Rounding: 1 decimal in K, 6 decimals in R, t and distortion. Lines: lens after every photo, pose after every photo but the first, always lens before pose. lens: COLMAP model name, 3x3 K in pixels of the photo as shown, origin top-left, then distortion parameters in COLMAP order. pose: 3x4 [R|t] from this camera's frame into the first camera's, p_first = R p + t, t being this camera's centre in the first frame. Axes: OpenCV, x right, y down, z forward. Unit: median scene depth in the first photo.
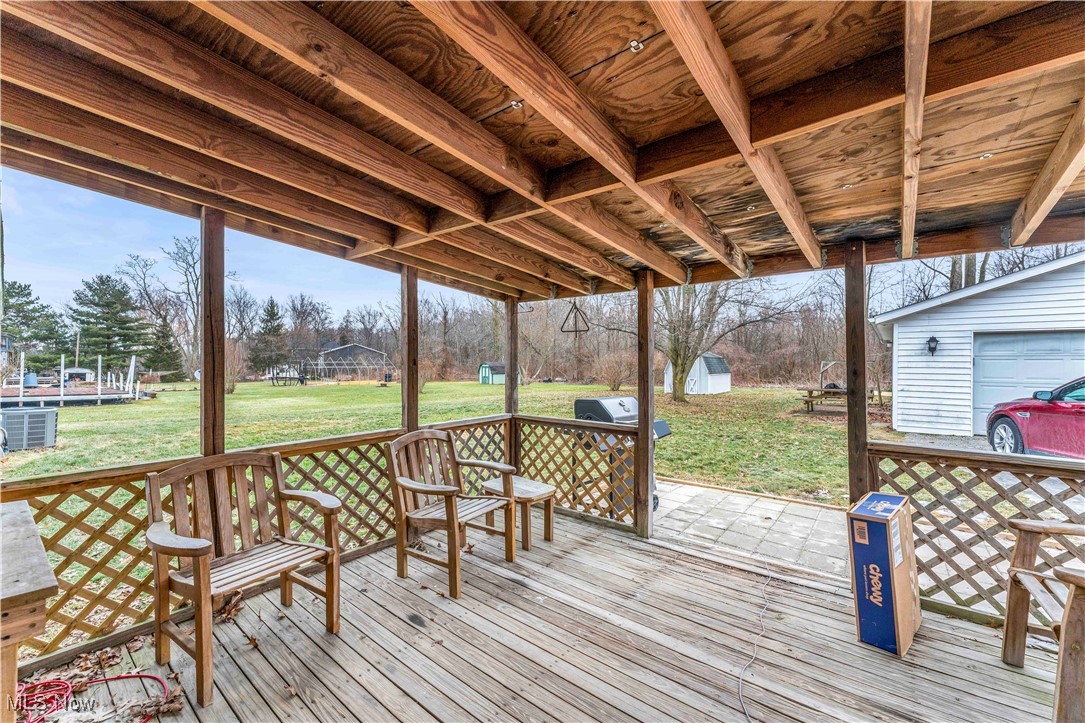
lens RADIAL K [[427.6, 0, 540.9], [0, 427.6, 362.4], [0, 0, 1]] dist [0.002174, 0.000044]
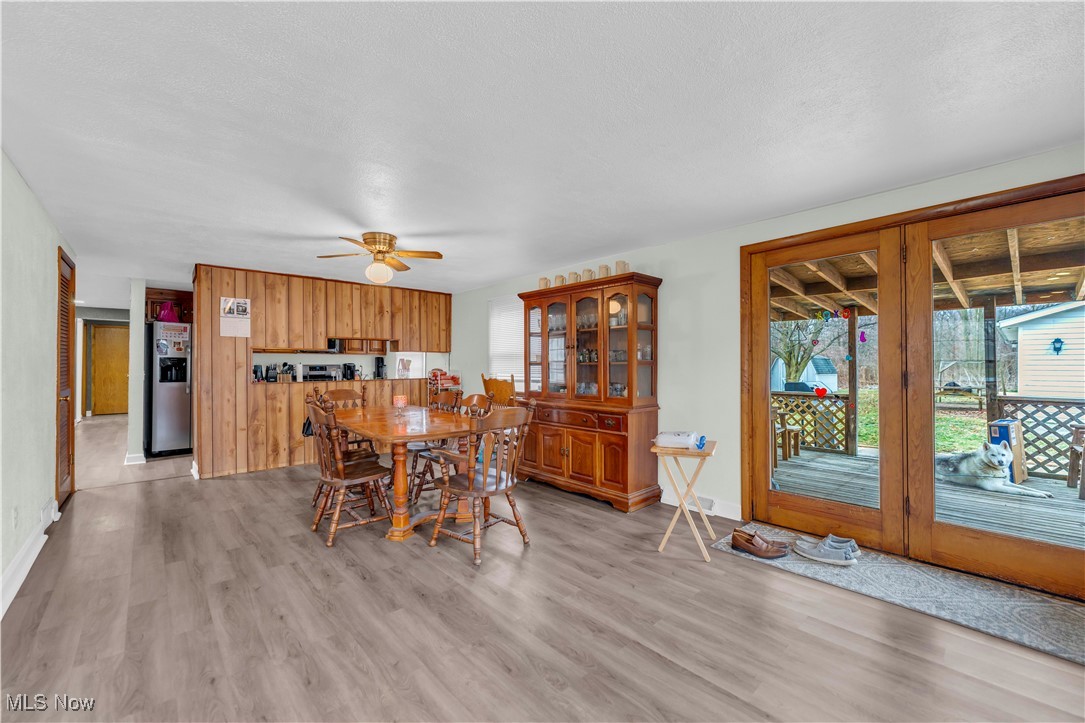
lens RADIAL K [[432.2, 0, 544.3], [0, 432.2, 361.7], [0, 0, 1]] dist [-0.000224, 0.000296]
pose [[0.989156, -0.003018, -0.146838, -1.039697], [0.001777, 0.999962, -0.008585, 0.042156], [0.146858, 0.008231, 0.989123, -1.316250]]
